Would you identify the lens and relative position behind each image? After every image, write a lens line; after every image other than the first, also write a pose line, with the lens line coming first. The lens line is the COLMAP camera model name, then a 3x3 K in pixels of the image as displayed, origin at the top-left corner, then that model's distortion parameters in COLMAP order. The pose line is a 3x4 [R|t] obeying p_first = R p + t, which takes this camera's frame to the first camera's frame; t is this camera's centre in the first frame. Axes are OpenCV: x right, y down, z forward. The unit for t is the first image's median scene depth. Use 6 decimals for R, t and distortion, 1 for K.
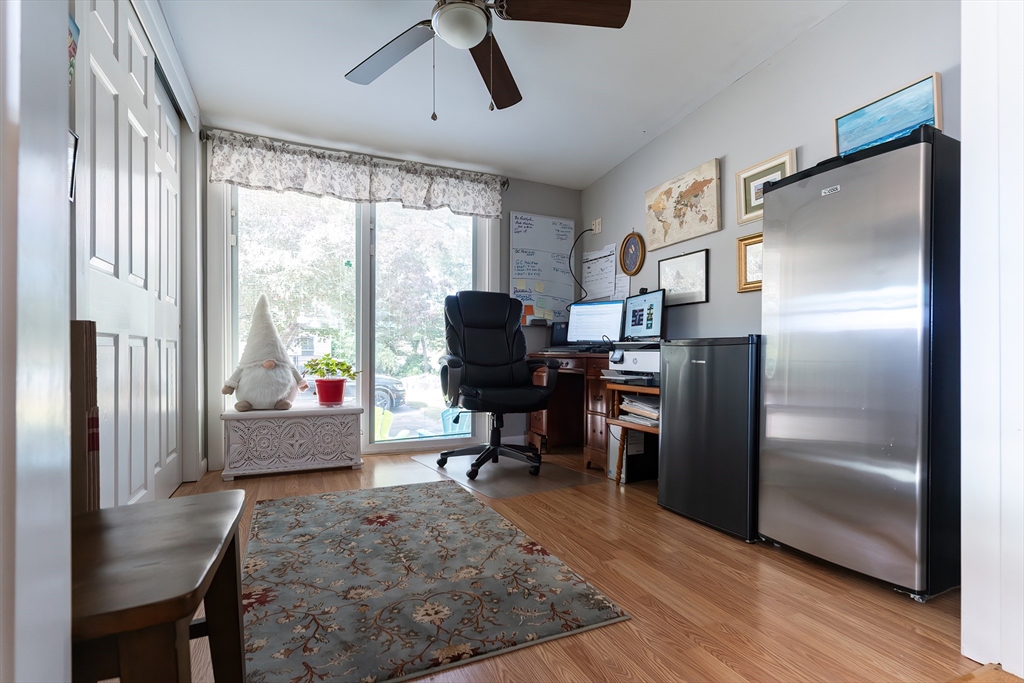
lens RADIAL K [[491.4, 0, 516.7], [0, 491.4, 354.5], [0, 0, 1]] dist [0.001304, -0.000495]
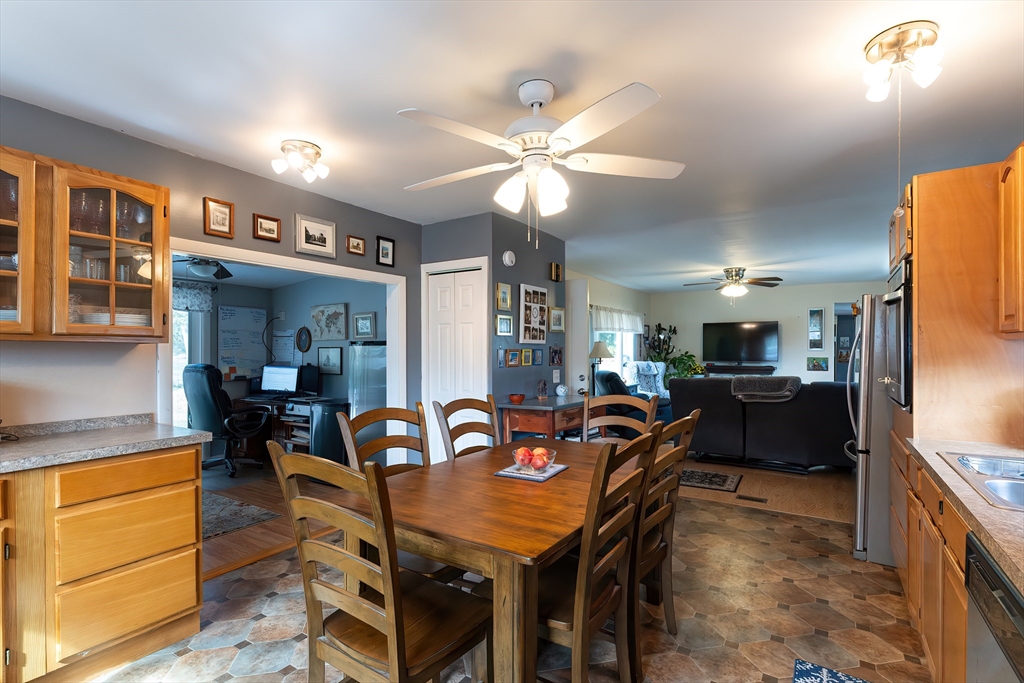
lens RADIAL K [[494.7, 0, 522.0], [0, 494.7, 350.6], [0, 0, 1]] dist [0.000768, -0.000471]
pose [[0.836518, -0.003651, 0.547927, -0.079689], [0.003642, 0.999993, 0.001104, -0.182166], [-0.547927, 0.001072, 0.836526, -0.935600]]
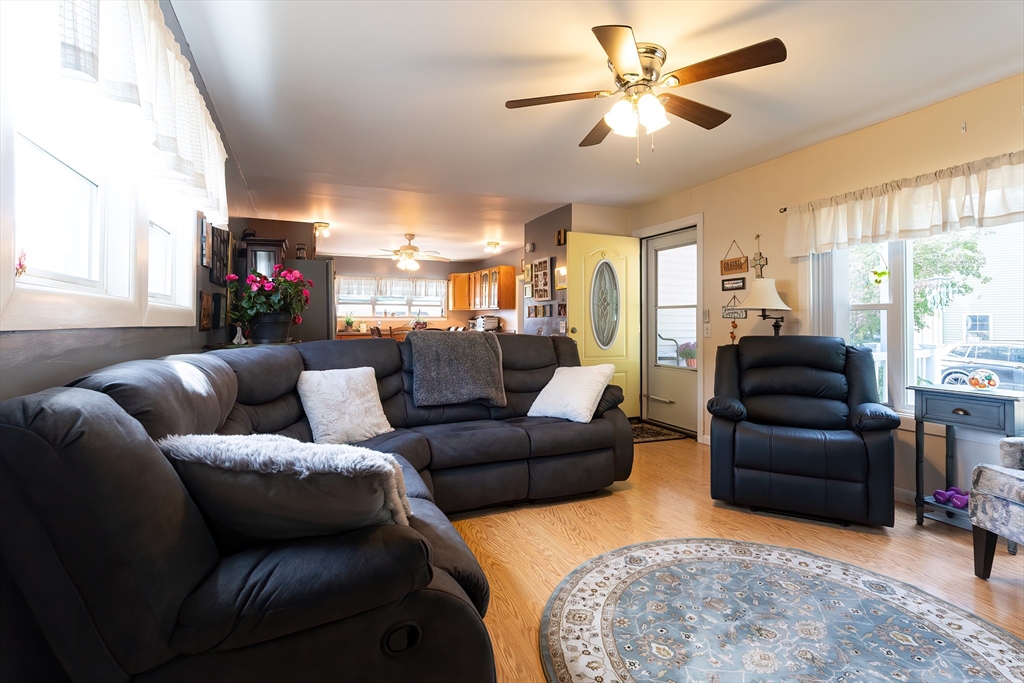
lens RADIAL K [[495.0, 0, 512.3], [0, 495.0, 314.8], [0, 0, 1]] dist [-0.000218, -0.000500]
pose [[-0.035502, -0.020430, -0.999161, 2.636847], [-0.004277, 0.999785, -0.020290, -0.107031], [0.999360, 0.003553, -0.035581, 0.180673]]
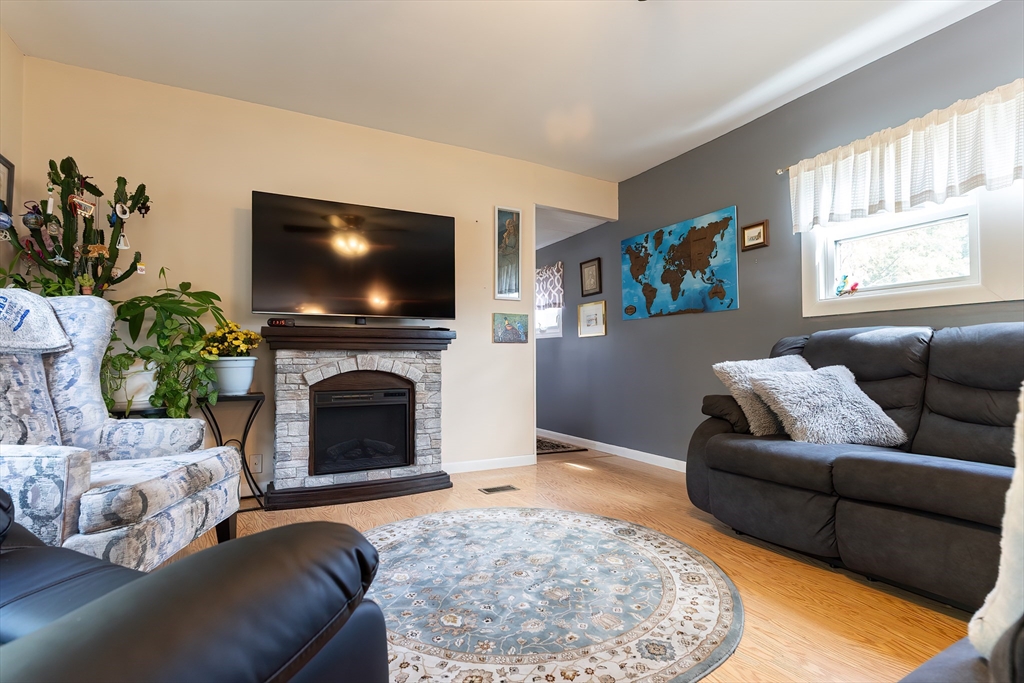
lens RADIAL K [[497.1, 0, 513.6], [0, 497.1, 350.9], [0, 0, 1]] dist [-0.004722, -0.000747]
pose [[-0.052143, 0.011408, 0.998574, 1.474533], [0.006067, 0.999920, -0.011107, -0.030709], [-0.998621, 0.005479, -0.052209, 0.480814]]
